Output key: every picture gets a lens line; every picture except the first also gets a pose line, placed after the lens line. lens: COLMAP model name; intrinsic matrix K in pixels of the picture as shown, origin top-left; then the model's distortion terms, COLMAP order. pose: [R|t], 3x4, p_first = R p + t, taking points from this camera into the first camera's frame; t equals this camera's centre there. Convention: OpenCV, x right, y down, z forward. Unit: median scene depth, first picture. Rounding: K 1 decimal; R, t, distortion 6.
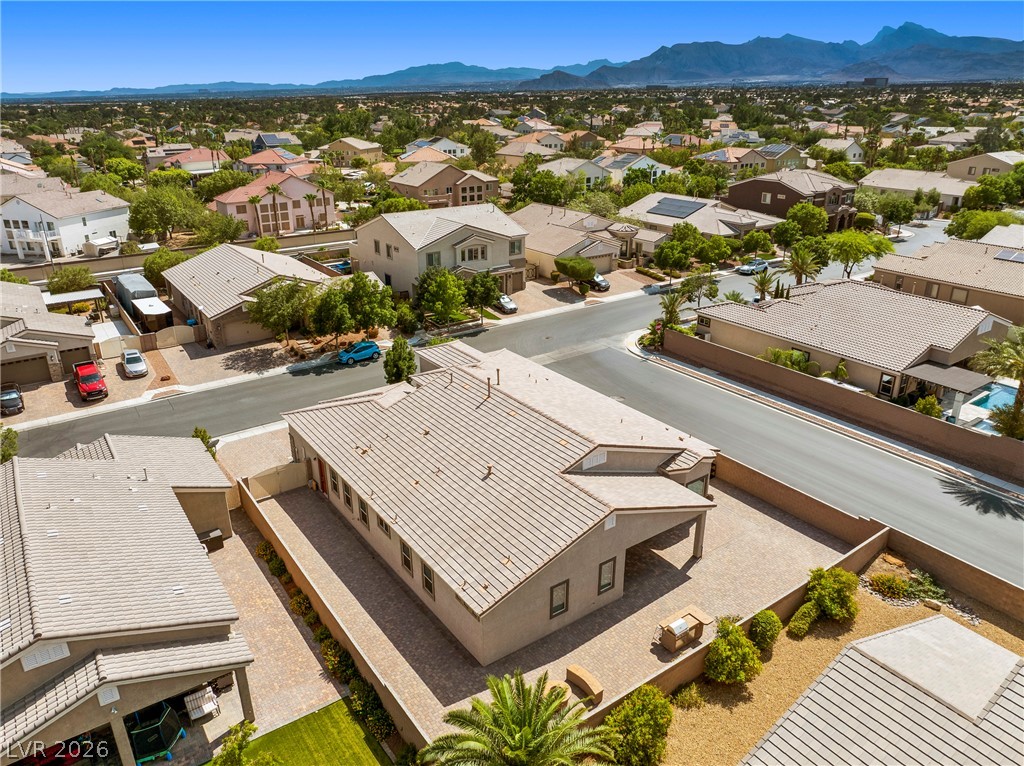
lens RADIAL K [[717.7, 0, 512.0], [0, 717.7, 383.0], [0, 0, 1]] dist [-0.031302, -0.007933]
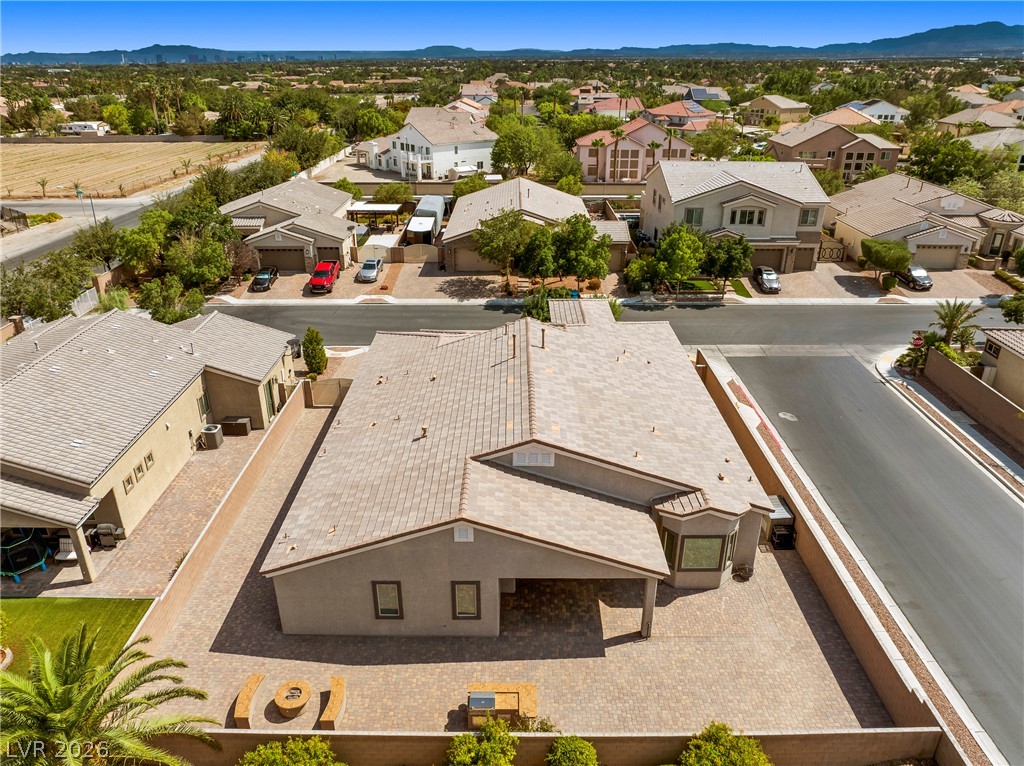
lens RADIAL K [[718.2, 0, 512.0], [0, 718.2, 383.0], [0, 0, 1]] dist [-0.049135, 0.012154]
pose [[0.814919, 0.244726, -0.525373, 0.214024], [-0.219917, 0.969254, 0.110375, -0.022676], [0.536231, 0.025592, 0.843683, 0.150841]]
